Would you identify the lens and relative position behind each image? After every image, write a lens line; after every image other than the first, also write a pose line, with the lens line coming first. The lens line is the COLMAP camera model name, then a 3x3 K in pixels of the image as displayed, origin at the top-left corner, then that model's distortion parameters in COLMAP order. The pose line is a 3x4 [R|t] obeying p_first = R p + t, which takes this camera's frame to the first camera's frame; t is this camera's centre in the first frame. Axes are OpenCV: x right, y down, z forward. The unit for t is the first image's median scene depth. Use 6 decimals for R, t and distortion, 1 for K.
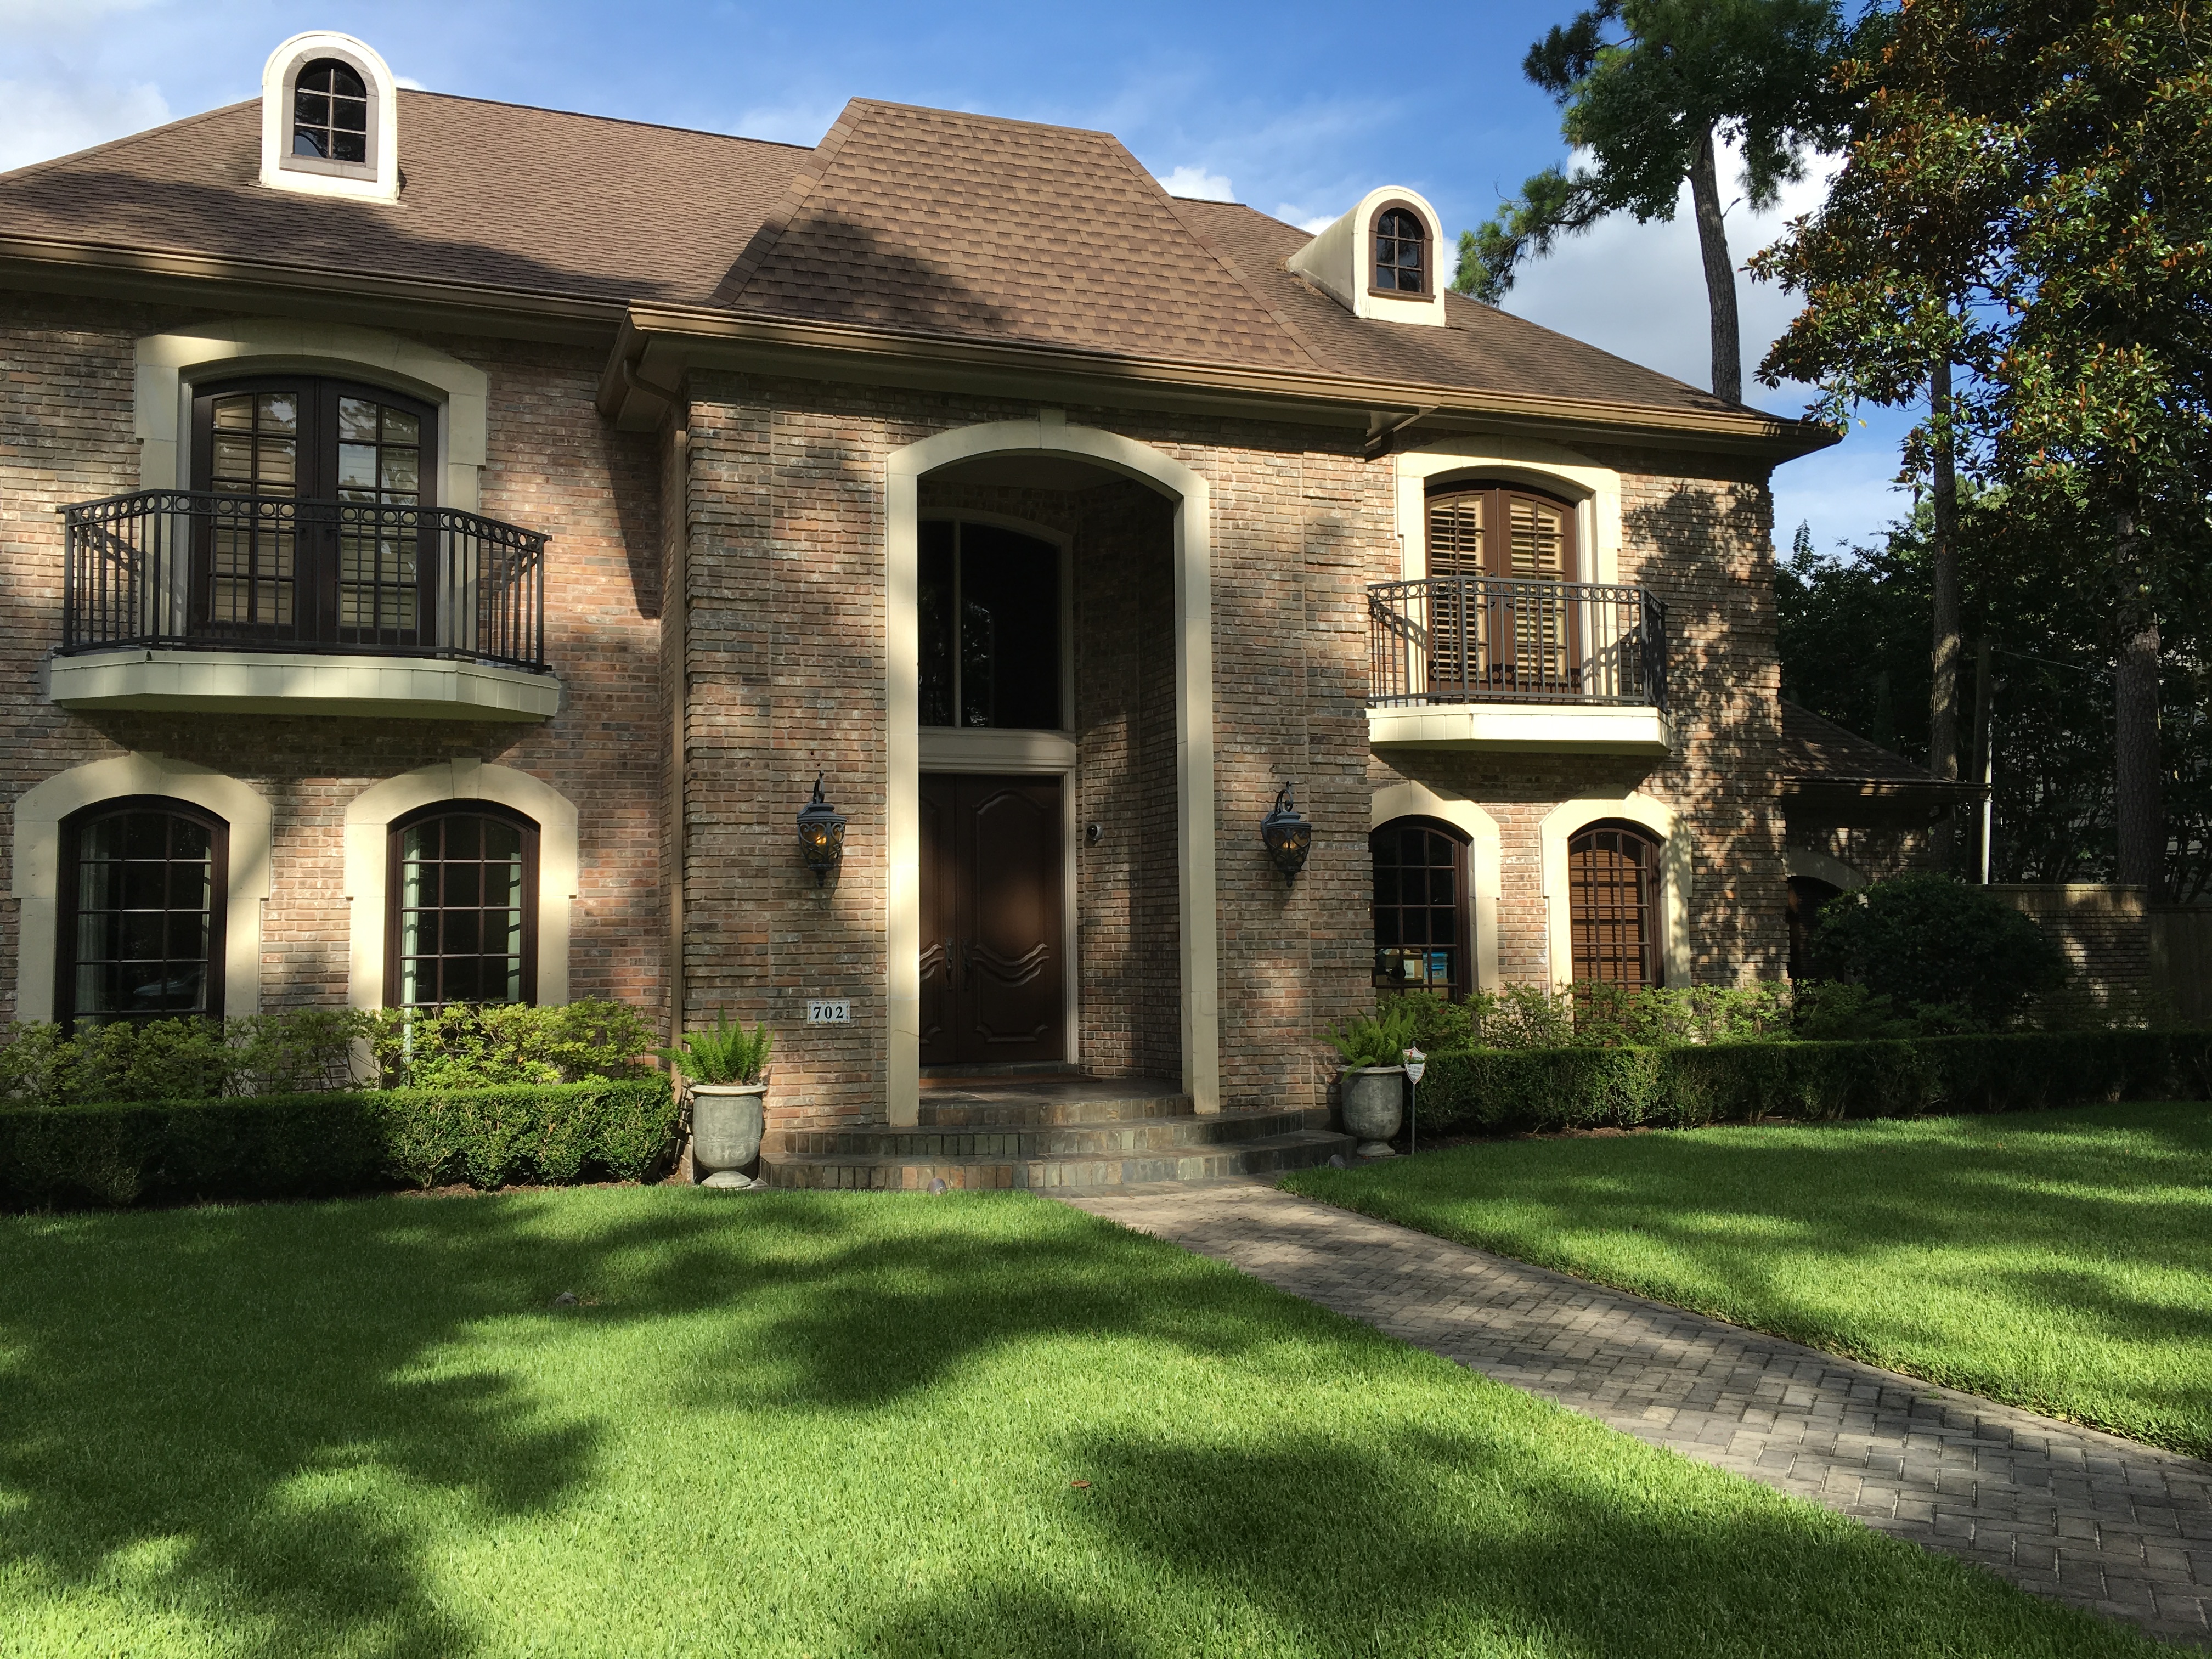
lens RADIAL K [[1876.6, 0, 1115.8], [0, 1876.6, 792.5], [0, 0, 1]] dist [0.067230, -0.055370]
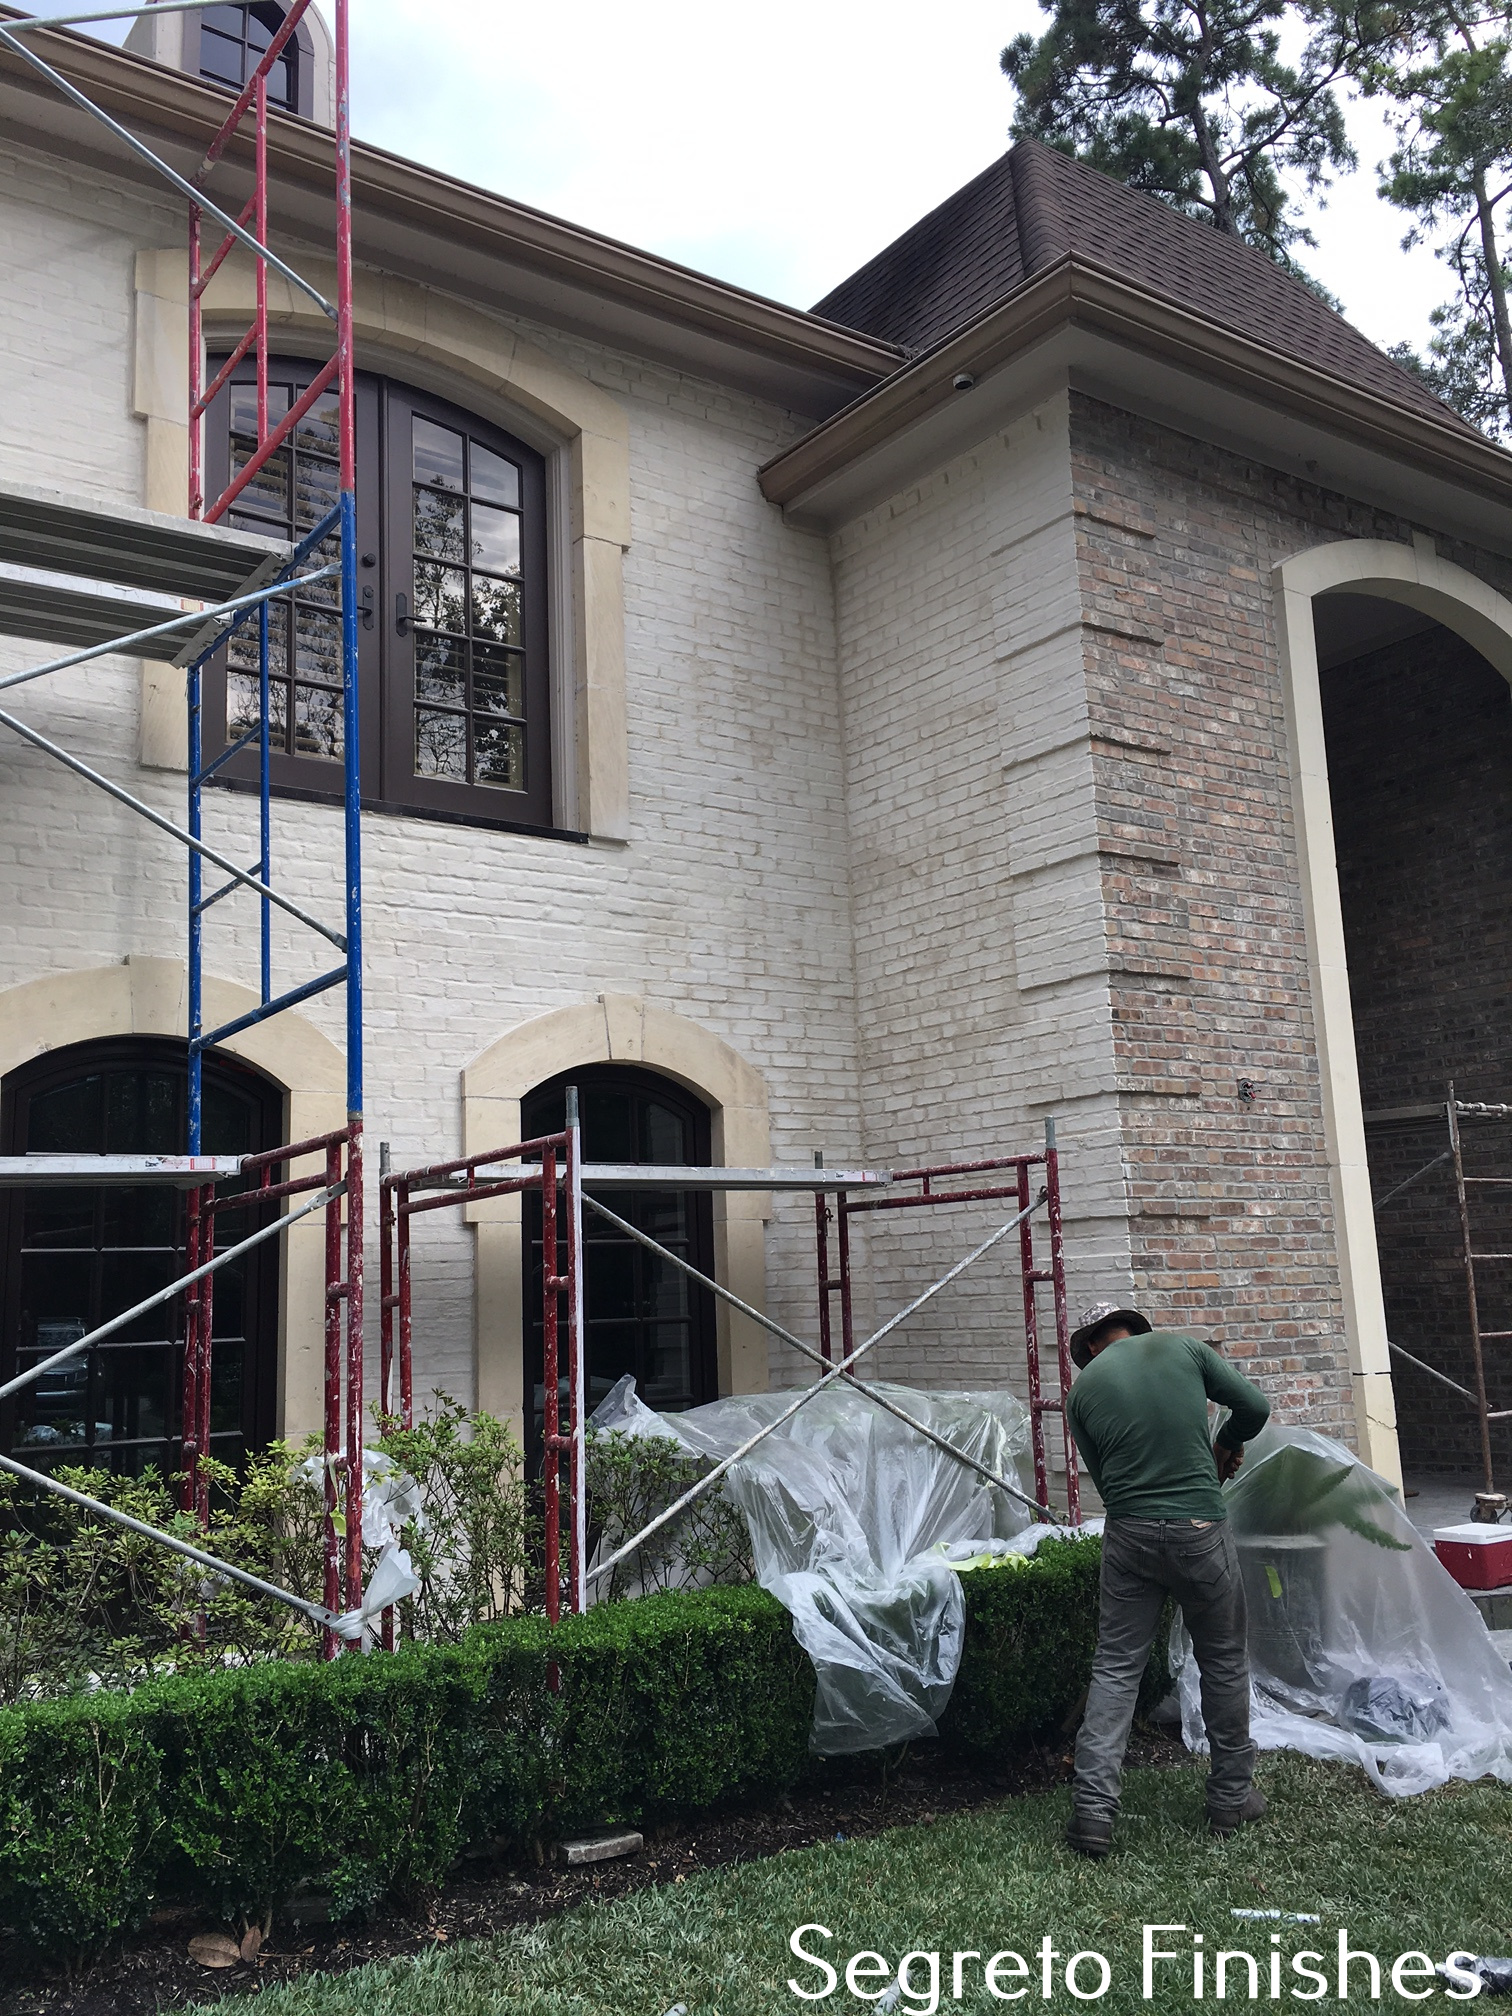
lens RADIAL K [[1710.3, 0, 768.0], [0, 1710.3, 1002.4], [0, 0, 1]] dist [0.067230, -0.055370]
pose [[0.962142, 0.021864, 0.271669, -0.411762], [0.006111, 0.994796, -0.101703, 0.036705], [-0.272478, 0.099513, 0.957002, 0.414803]]
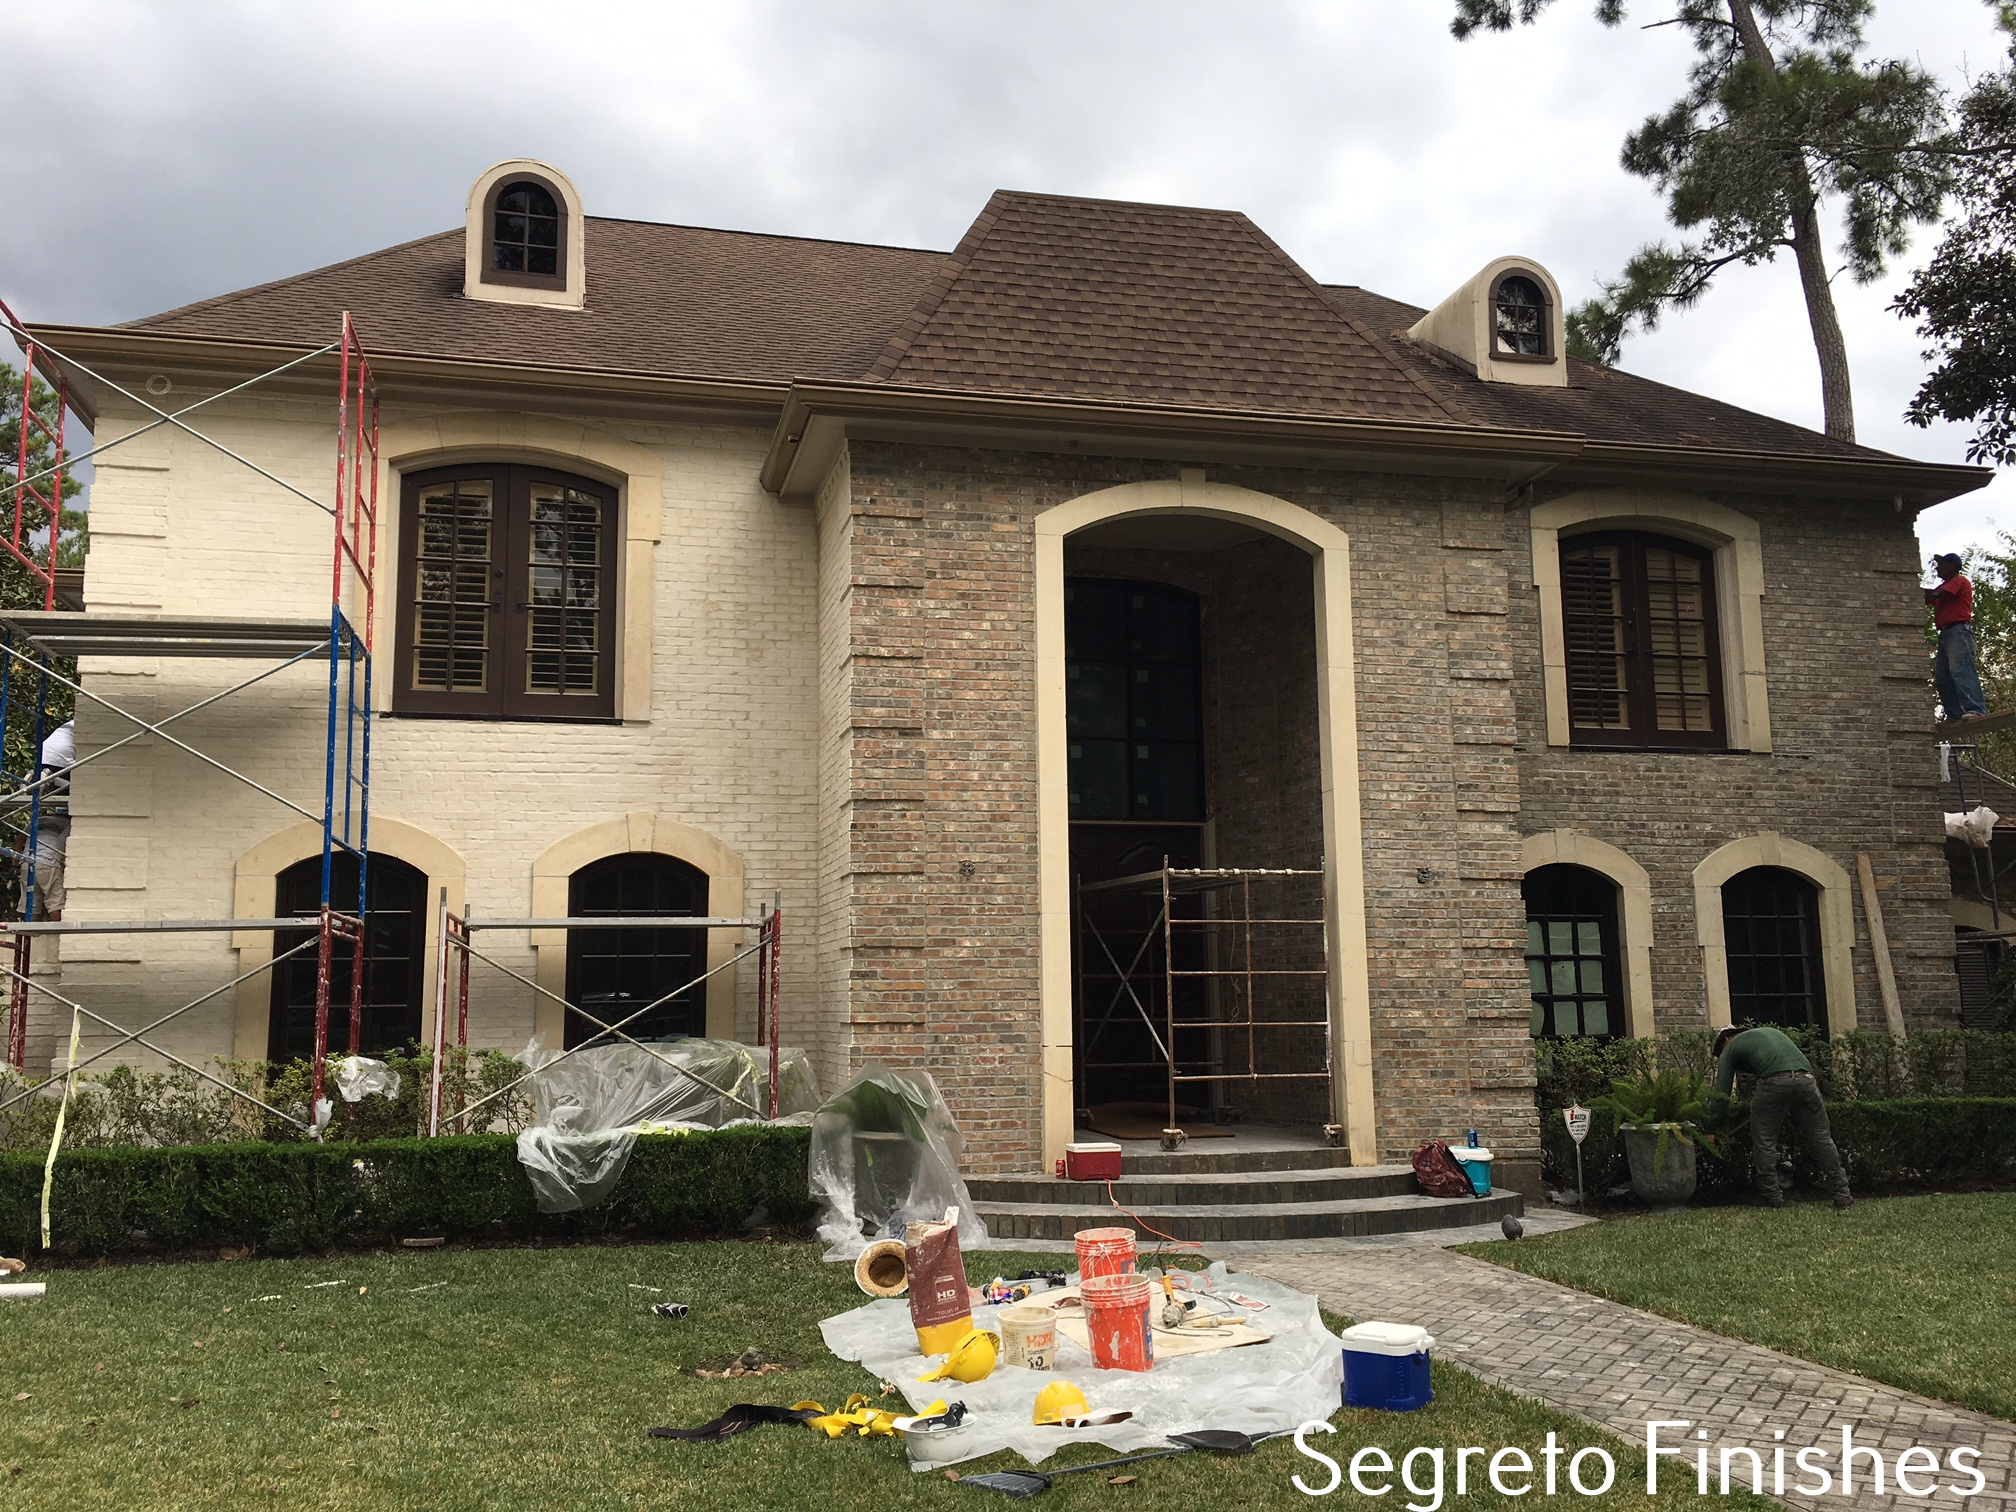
lens RADIAL K [[1710.3, 0, 1022.1], [0, 1710.3, 762.8], [0, 0, 1]] dist [0.067230, -0.055370]
pose [[0.993550, -0.015569, -0.112321, -0.021788], [0.008965, 0.998214, -0.059069, 0.010224], [0.113040, 0.057681, 0.991915, 0.064825]]
